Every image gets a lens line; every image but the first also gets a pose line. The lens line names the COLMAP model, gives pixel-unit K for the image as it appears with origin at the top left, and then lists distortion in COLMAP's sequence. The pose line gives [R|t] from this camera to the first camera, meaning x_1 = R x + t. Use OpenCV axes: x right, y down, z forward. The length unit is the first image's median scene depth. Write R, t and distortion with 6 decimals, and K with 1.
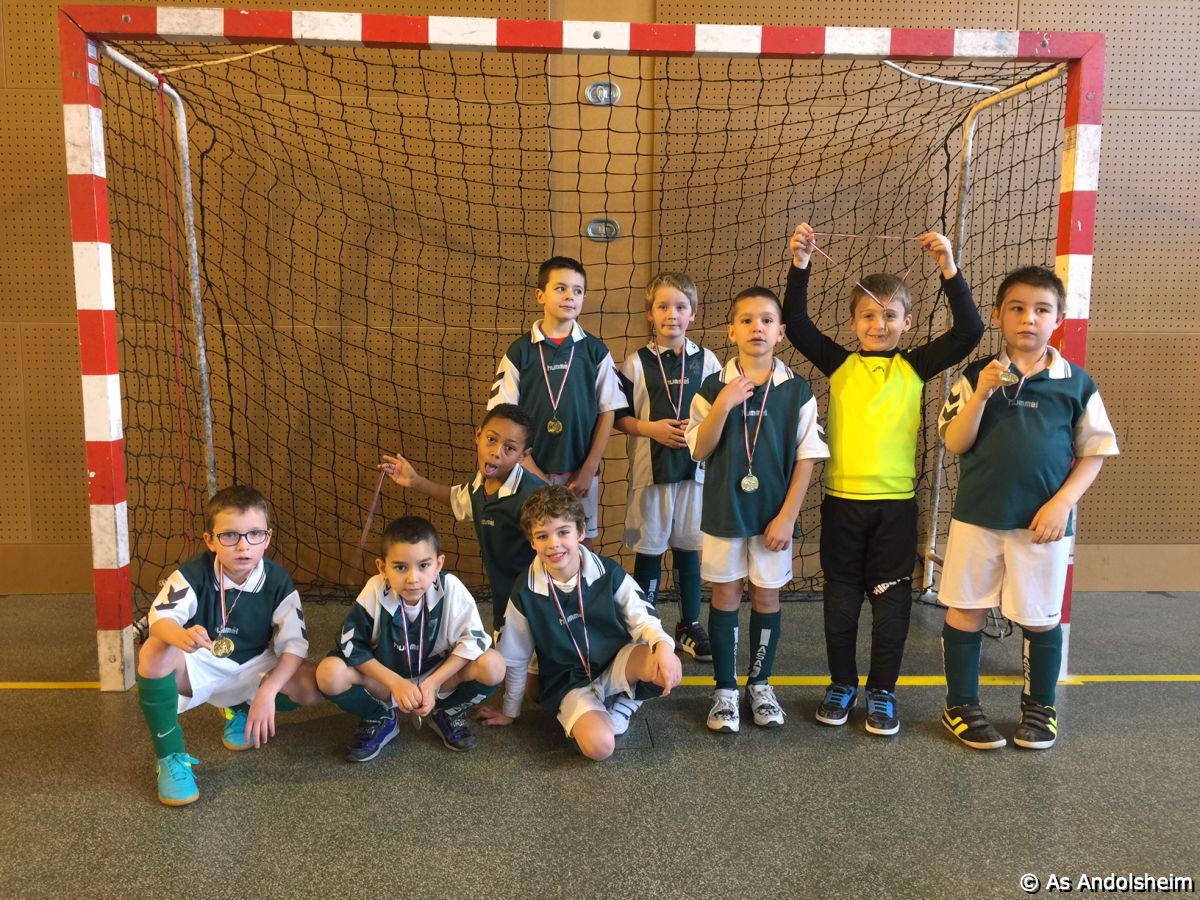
lens RADIAL K [[1026.0, 0, 600.0], [0, 1026.0, 450.0], [0, 0, 1]] dist [0.120822, -0.154346]
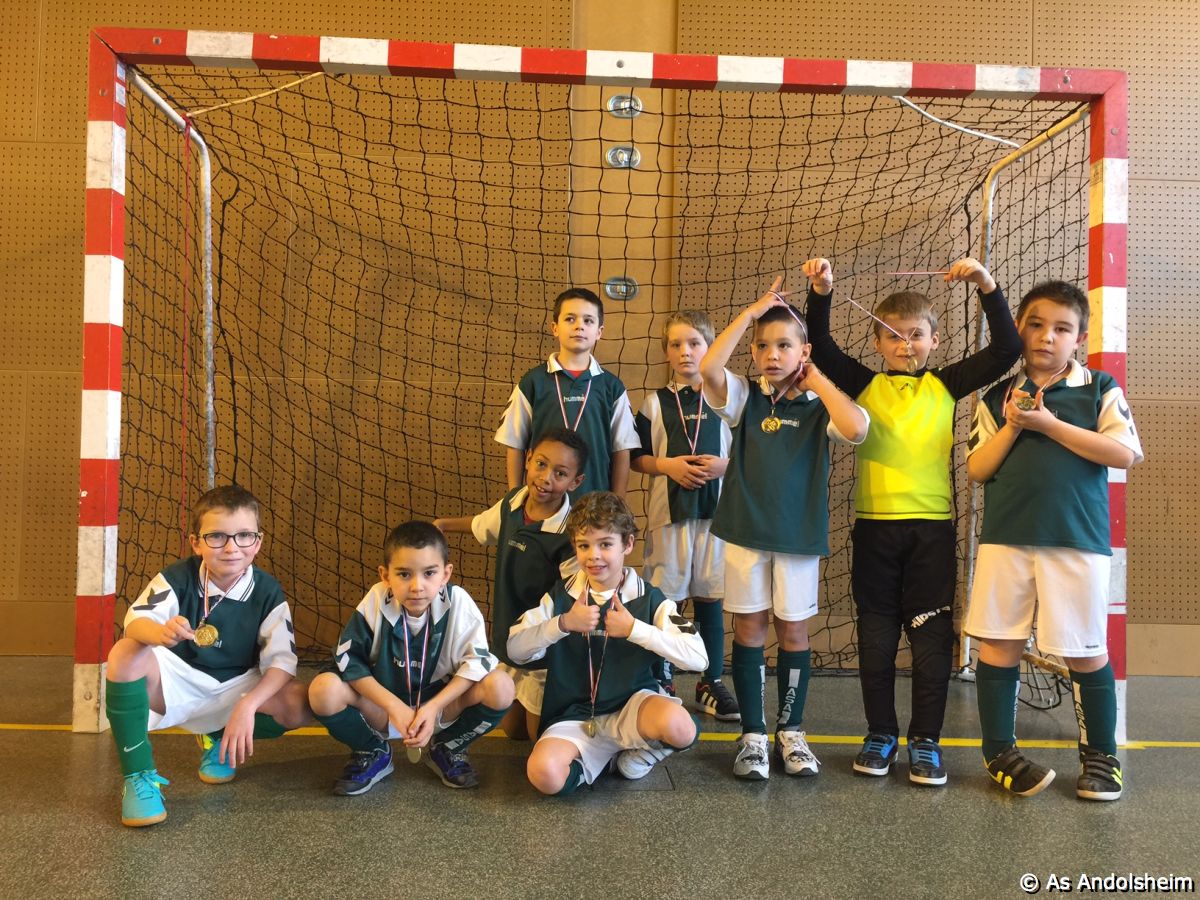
lens RADIAL K [[1026.0, 0, 600.0], [0, 1026.0, 450.0], [0, 0, 1]] dist [0.120822, -0.154346]
pose [[0.999855, 0.013079, -0.010877, -0.006547], [-0.014571, 0.988445, -0.150880, 0.120506], [0.008777, 0.151017, 0.988492, 0.057811]]
